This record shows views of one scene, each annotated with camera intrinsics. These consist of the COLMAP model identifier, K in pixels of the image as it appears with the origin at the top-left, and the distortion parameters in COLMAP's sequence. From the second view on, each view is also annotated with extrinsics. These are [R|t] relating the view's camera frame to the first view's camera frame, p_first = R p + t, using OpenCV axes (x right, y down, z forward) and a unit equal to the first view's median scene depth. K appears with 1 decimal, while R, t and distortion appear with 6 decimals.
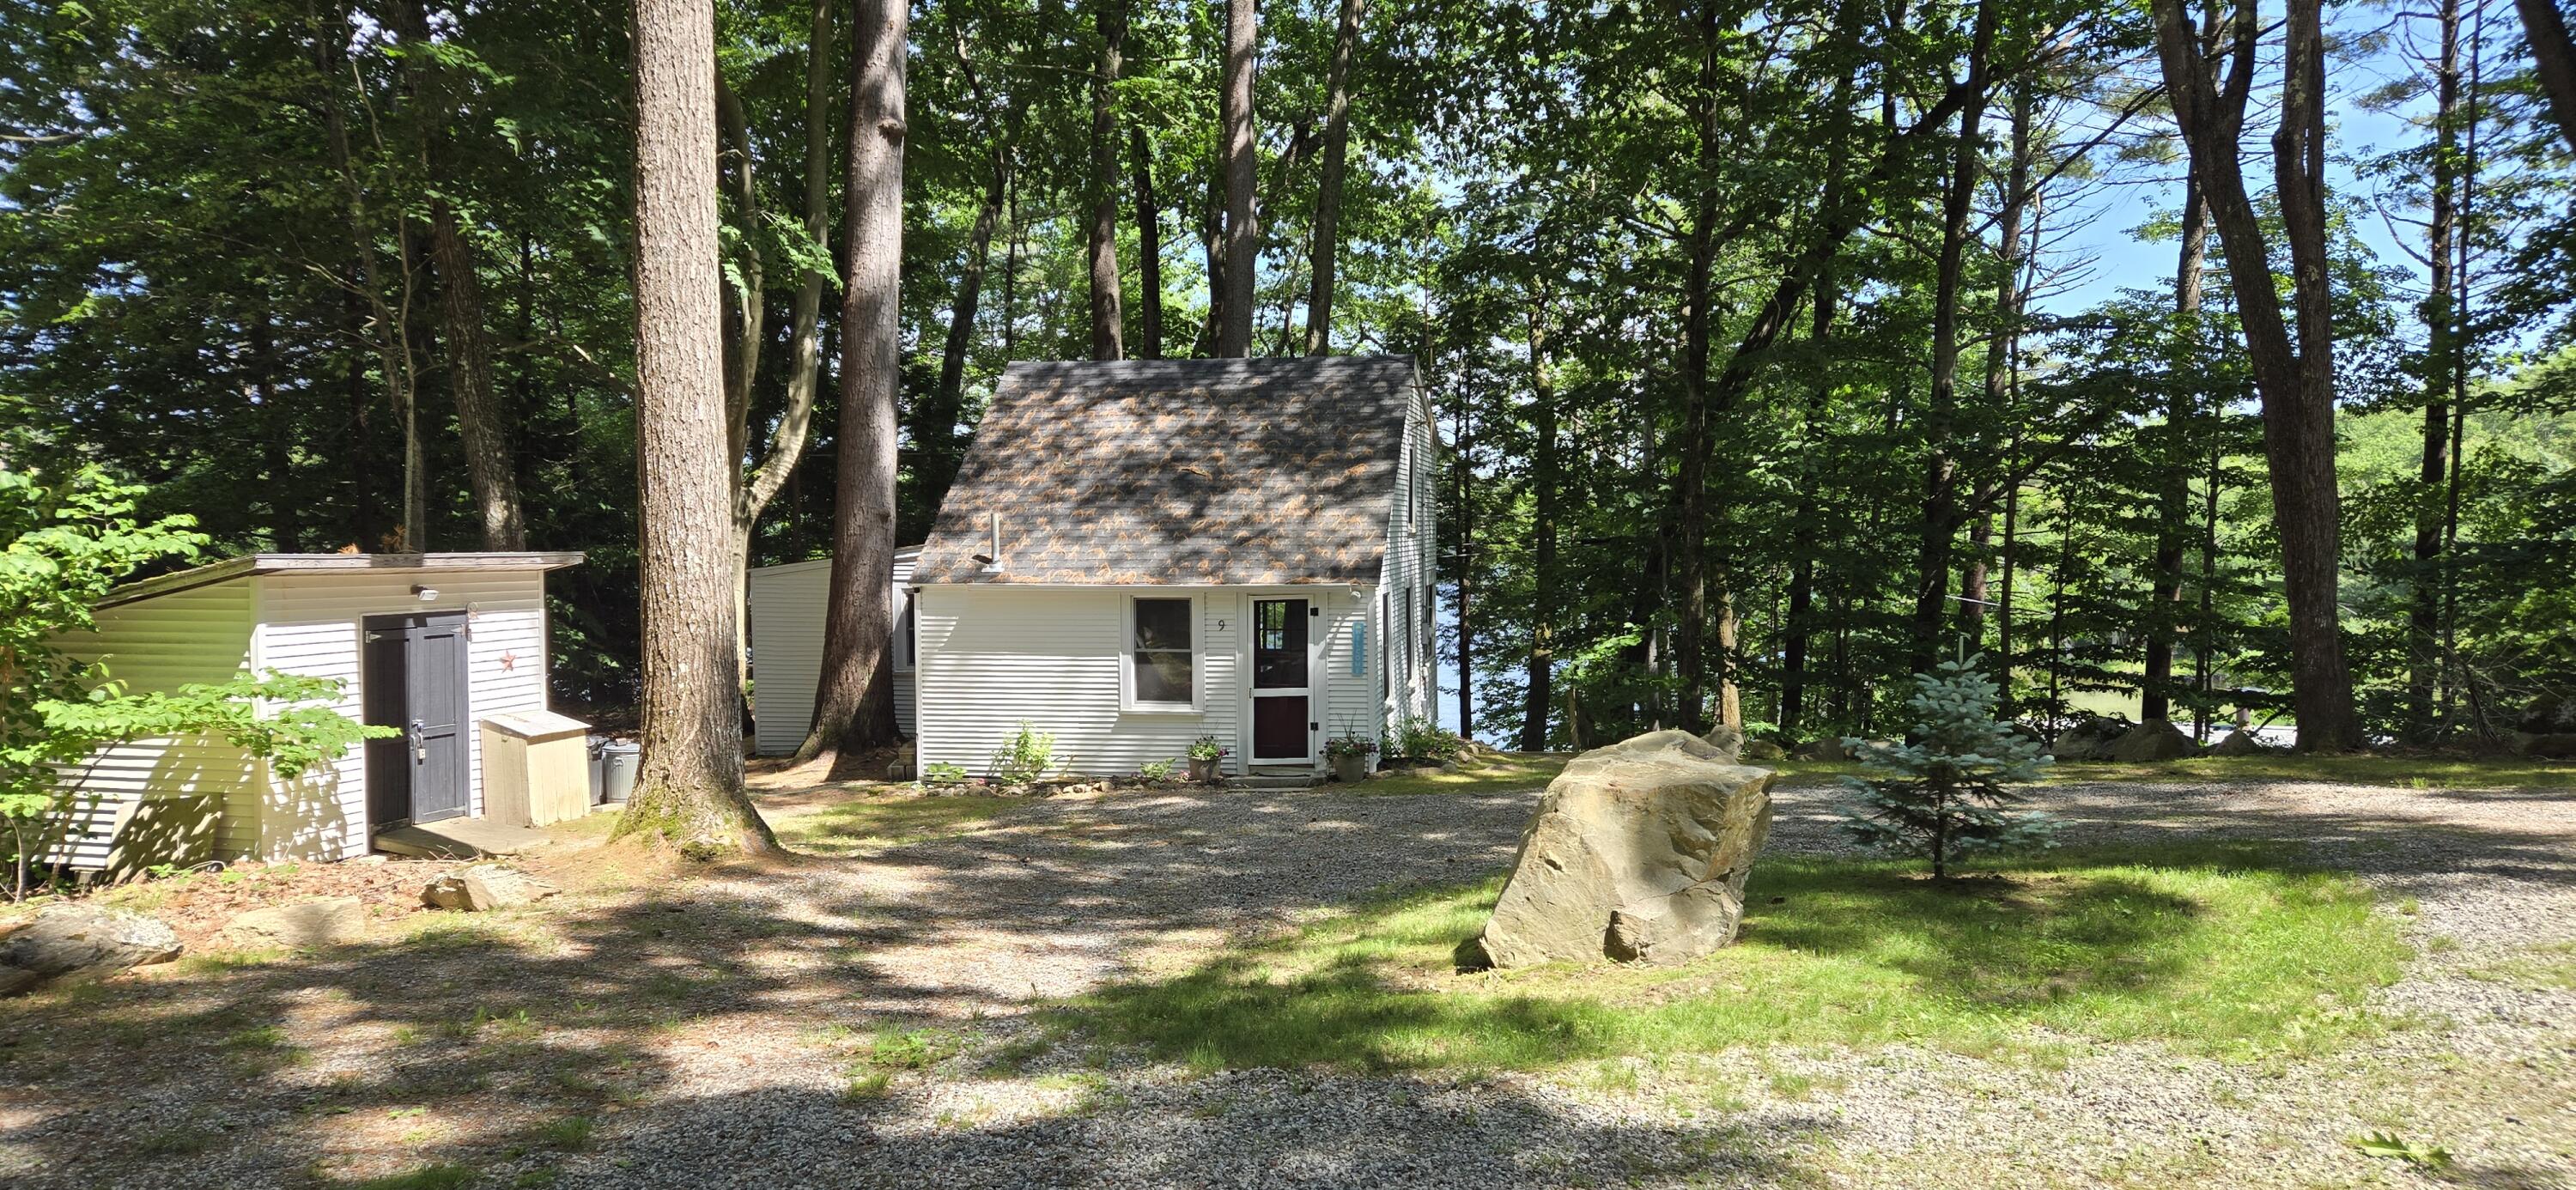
lens RADIAL K [[1742.1, 0, 1288.2], [0, 1742.1, 596.2], [0, 0, 1]] dist [0.044811, -0.003931]
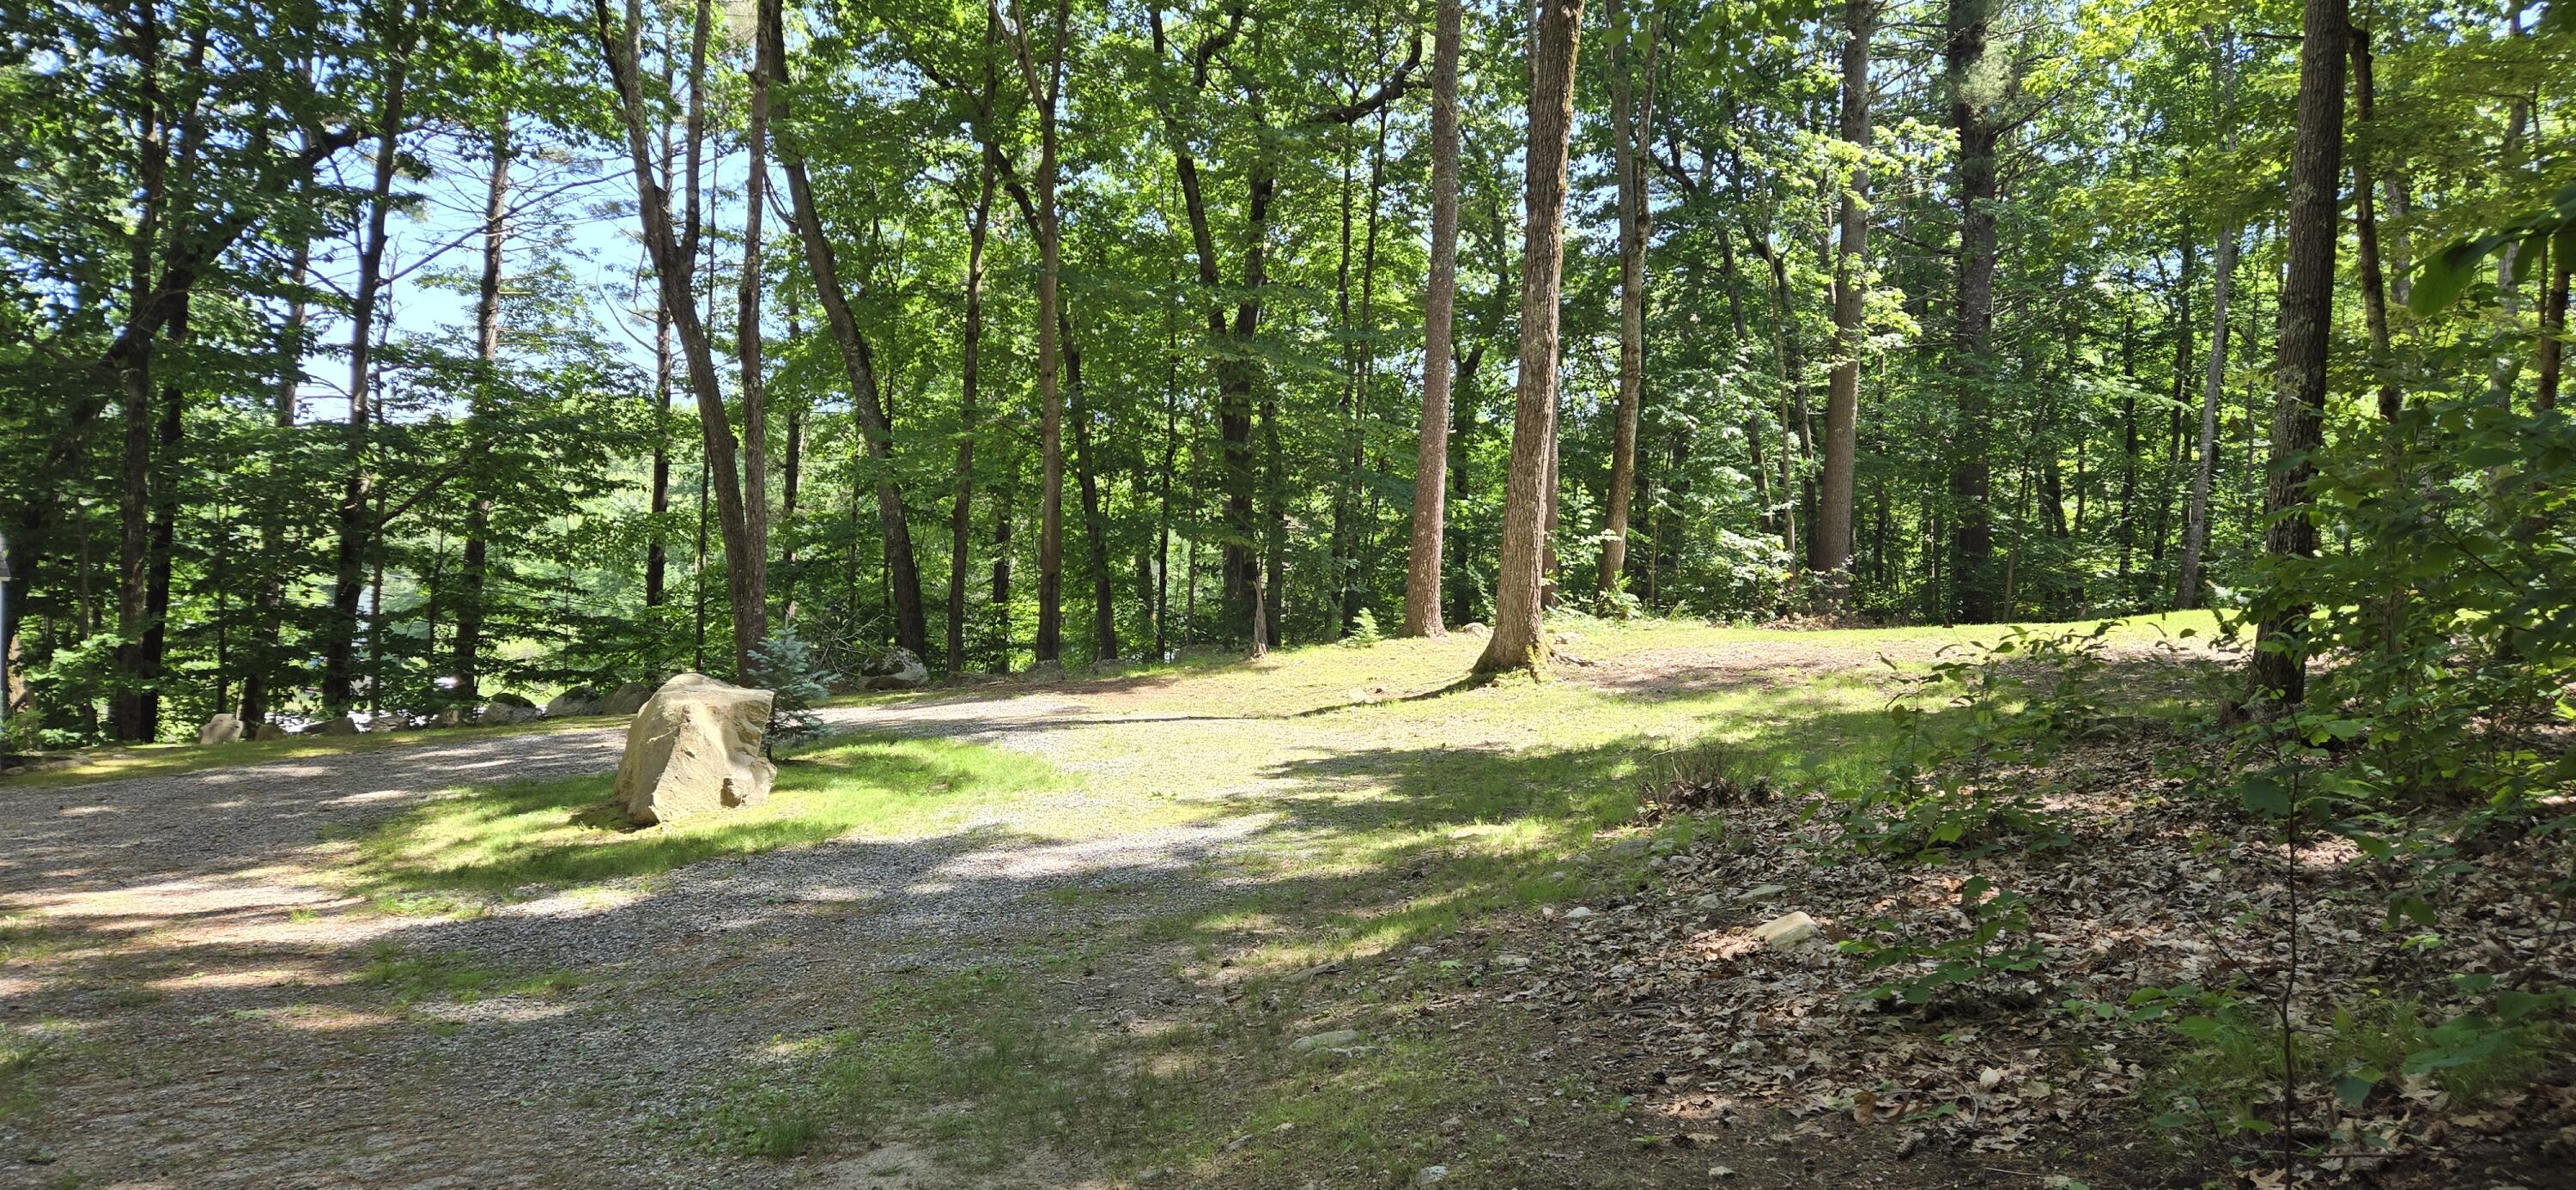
lens RADIAL K [[1742.1, 0, 1288.5], [0, 1742.1, 593.7], [0, 0, 1]] dist [0.044811, -0.003931]
pose [[0.495728, -0.006985, 0.868449, -0.982456], [0.007375, 0.999965, 0.003833, 0.000991], [-0.868446, 0.004505, 0.495763, -0.296074]]
